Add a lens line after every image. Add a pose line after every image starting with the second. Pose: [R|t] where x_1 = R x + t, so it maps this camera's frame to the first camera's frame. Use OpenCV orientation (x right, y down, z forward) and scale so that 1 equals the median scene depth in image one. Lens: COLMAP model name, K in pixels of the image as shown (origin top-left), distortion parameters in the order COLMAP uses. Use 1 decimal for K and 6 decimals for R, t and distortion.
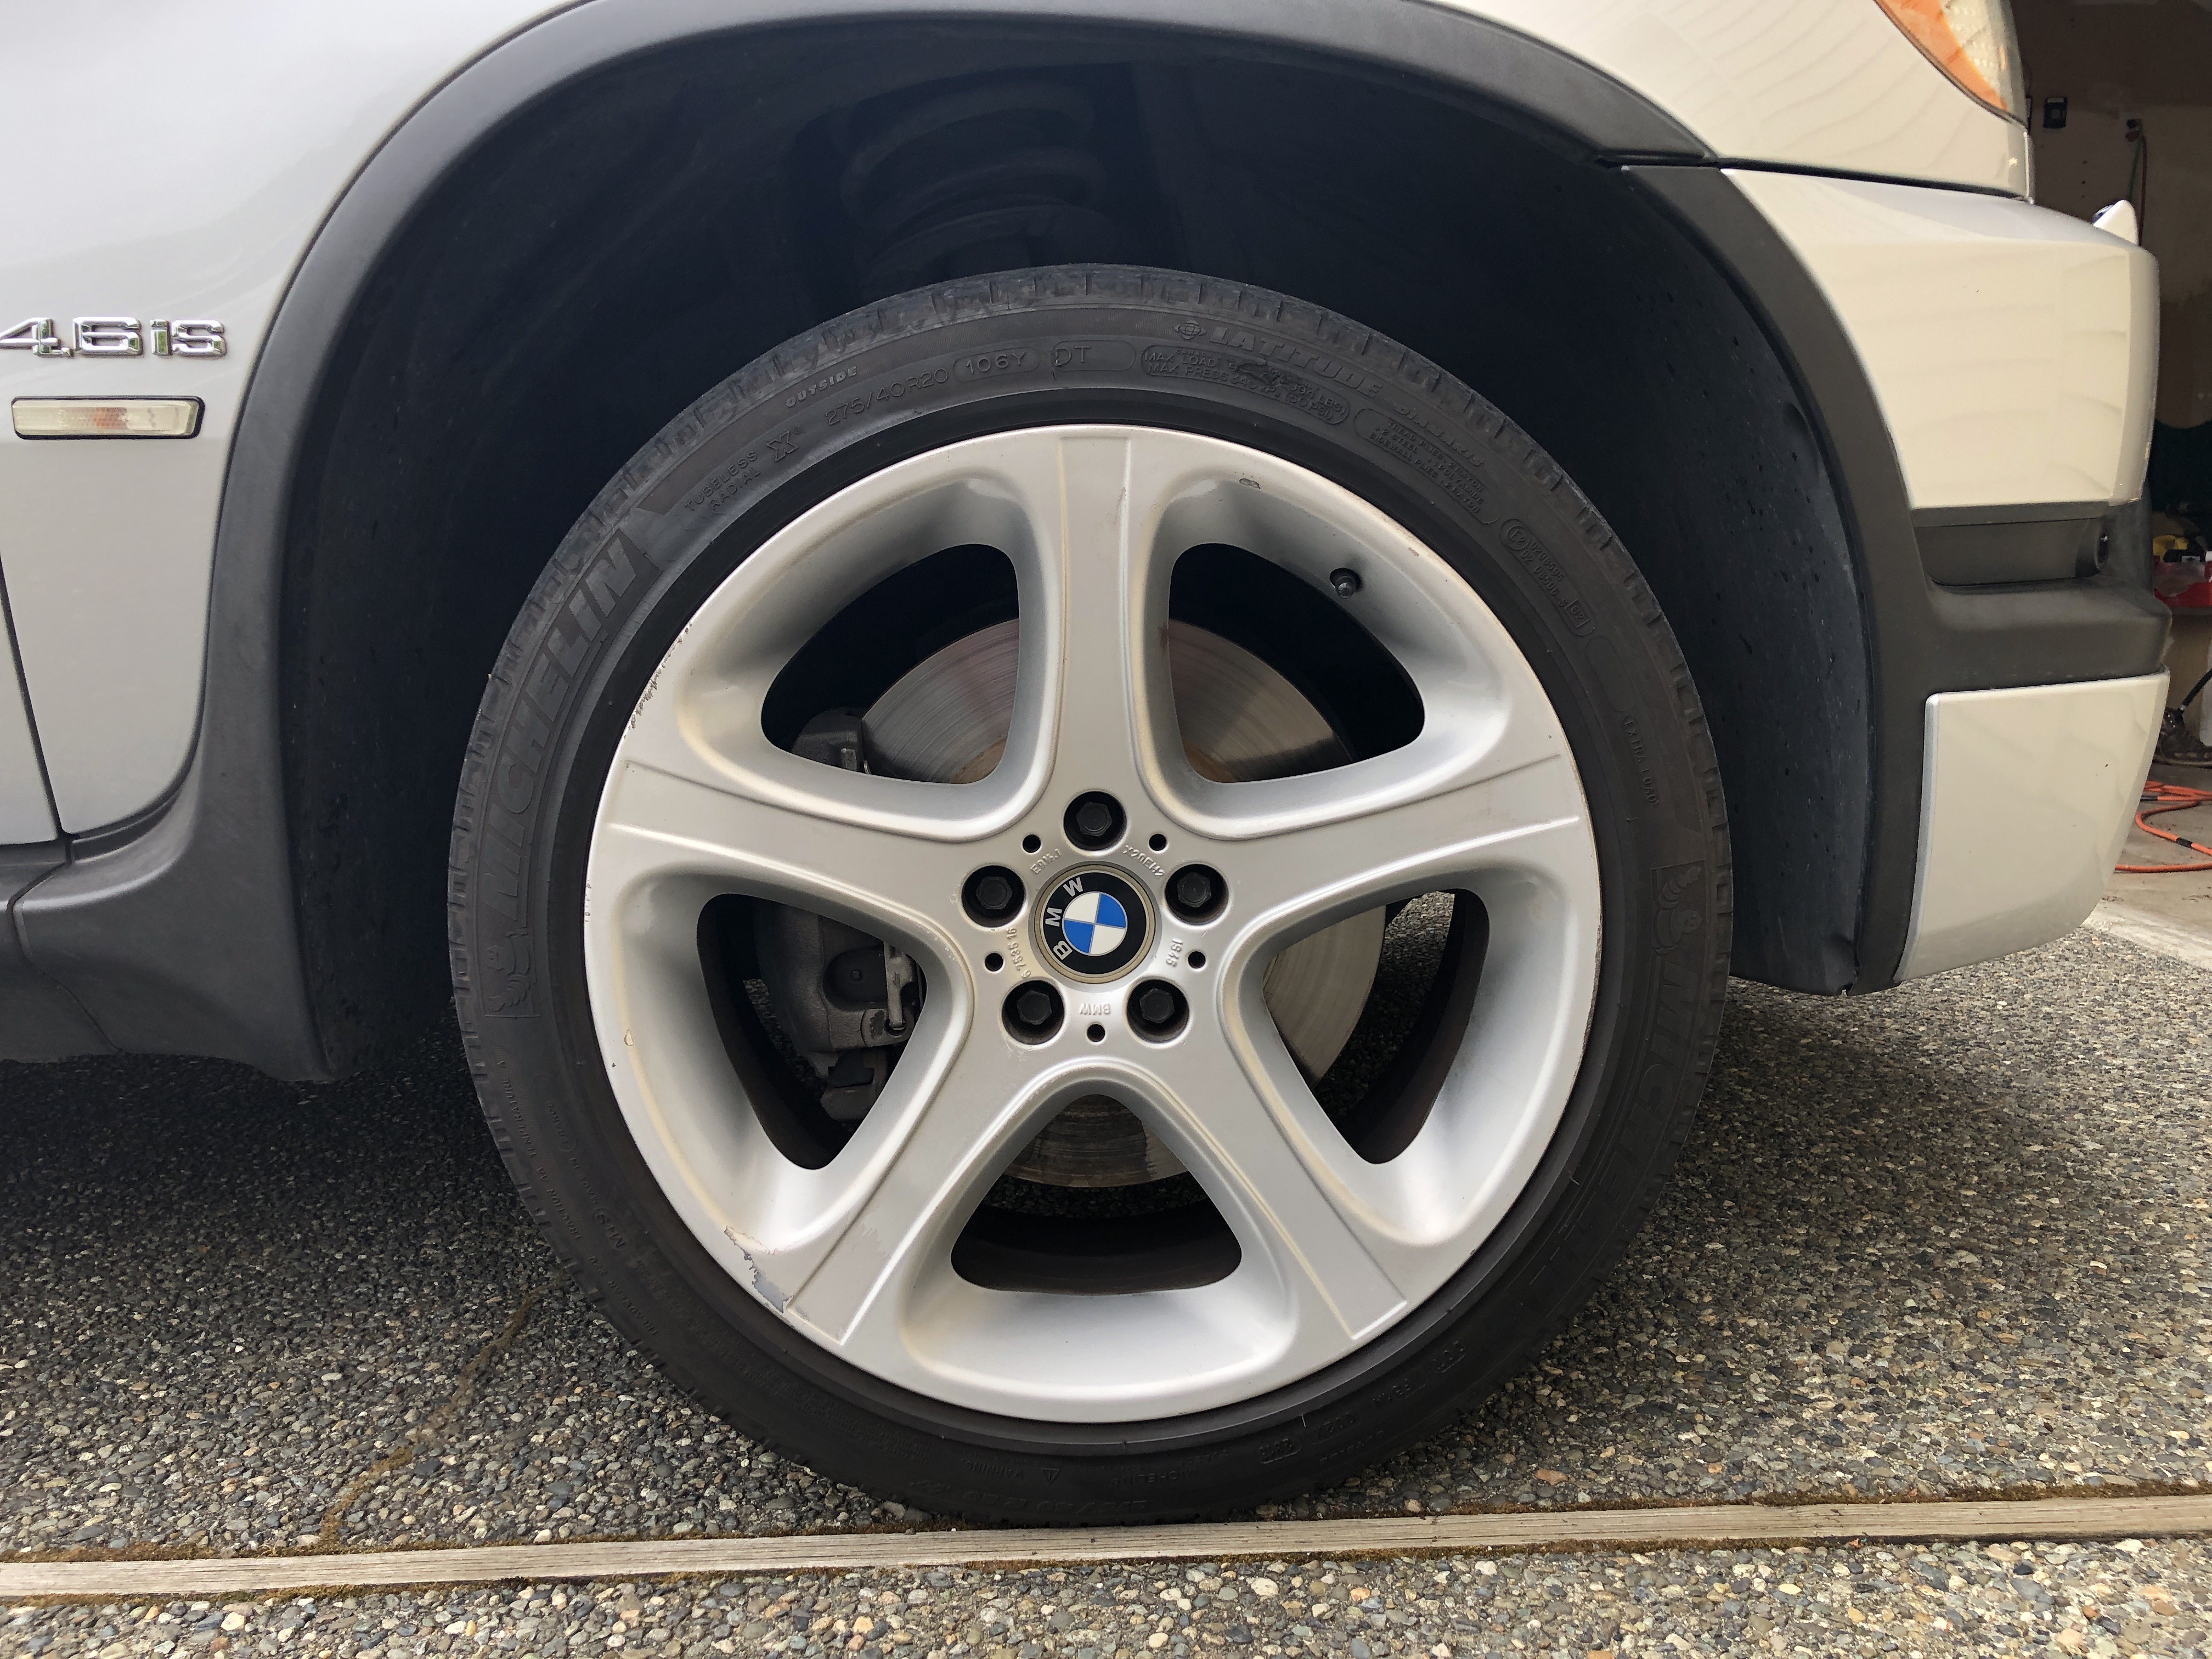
lens RADIAL K [[1825.3, 0, 1097.4], [0, 1825.3, 833.4], [0, 0, 1]] dist [0.045405, -0.050464]
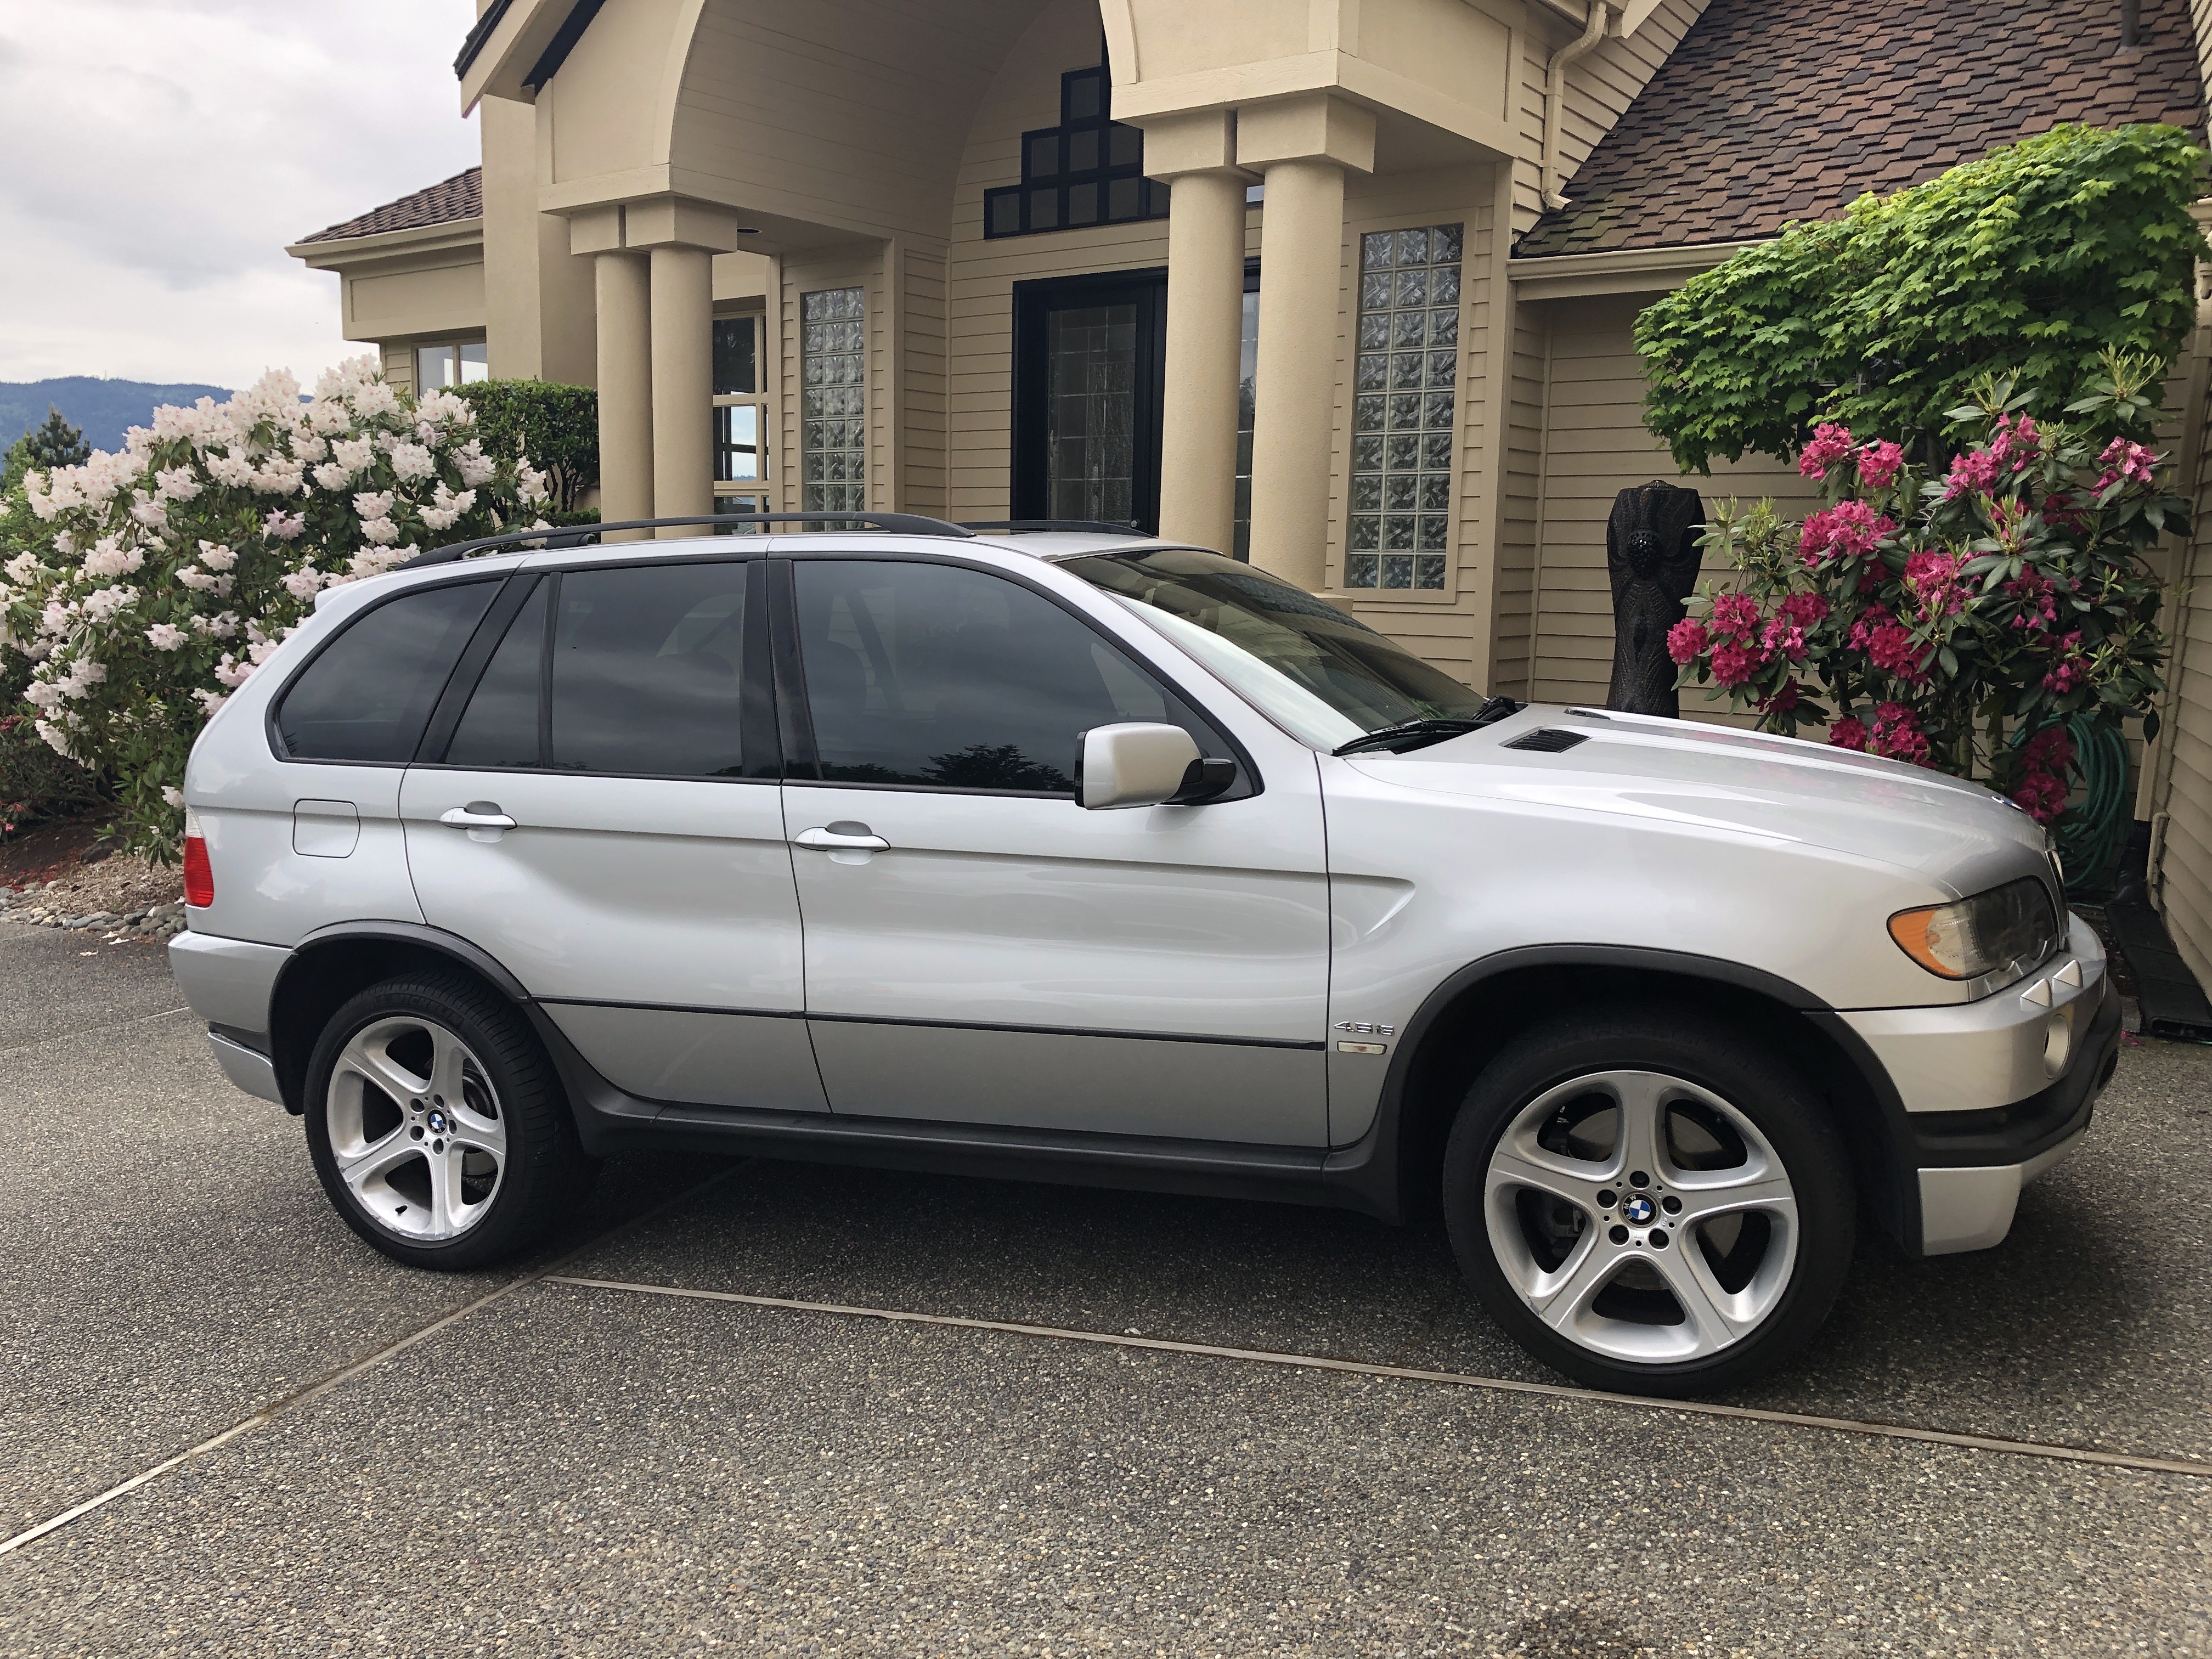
lens RADIAL K [[1825.3, 0, 1099.2], [0, 1825.3, 833.0], [0, 0, 1]] dist [0.045405, -0.050464]
pose [[0.920997, 0.032220, -0.388235, 0.358641], [-0.031011, 0.999475, 0.009380, -0.620589], [0.388333, 0.003401, 0.921513, -2.379488]]
